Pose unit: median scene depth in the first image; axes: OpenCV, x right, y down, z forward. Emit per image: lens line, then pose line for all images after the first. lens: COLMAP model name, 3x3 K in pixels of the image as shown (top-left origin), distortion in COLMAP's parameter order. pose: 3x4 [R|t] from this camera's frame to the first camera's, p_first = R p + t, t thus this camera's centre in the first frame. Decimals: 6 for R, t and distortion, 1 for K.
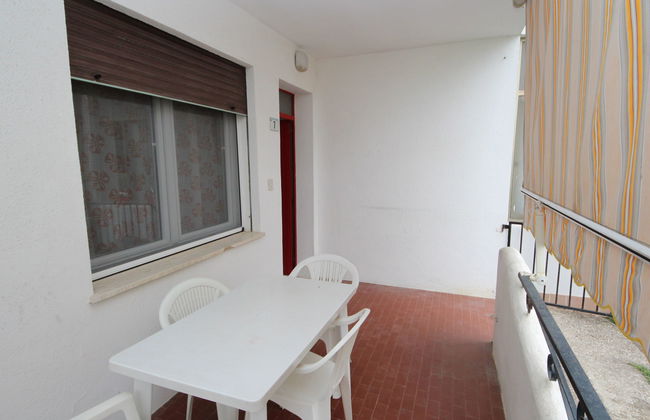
lens RADIAL K [[359.1, 0, 334.2], [0, 359.1, 211.7], [0, 0, 1]] dist [0.002306, -0.022147]
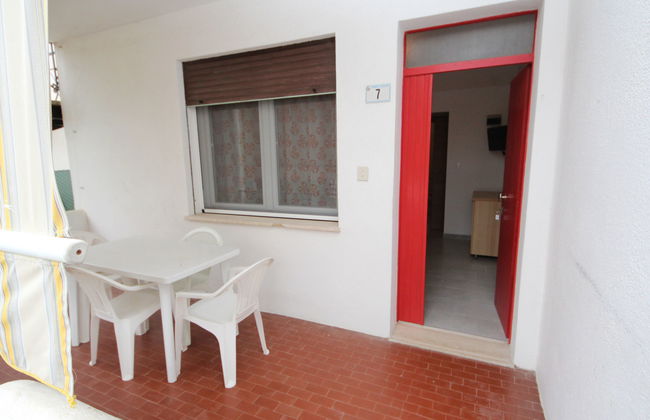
lens RADIAL K [[359.1, 0, 334.2], [0, 359.1, 211.7], [0, 0, 1]] dist [0.002306, -0.022147]
pose [[-0.121516, 0.180270, -0.976082, 0.789576], [-0.111930, 0.974609, 0.193932, -0.181084], [0.986258, 0.132819, -0.098253, 1.319744]]
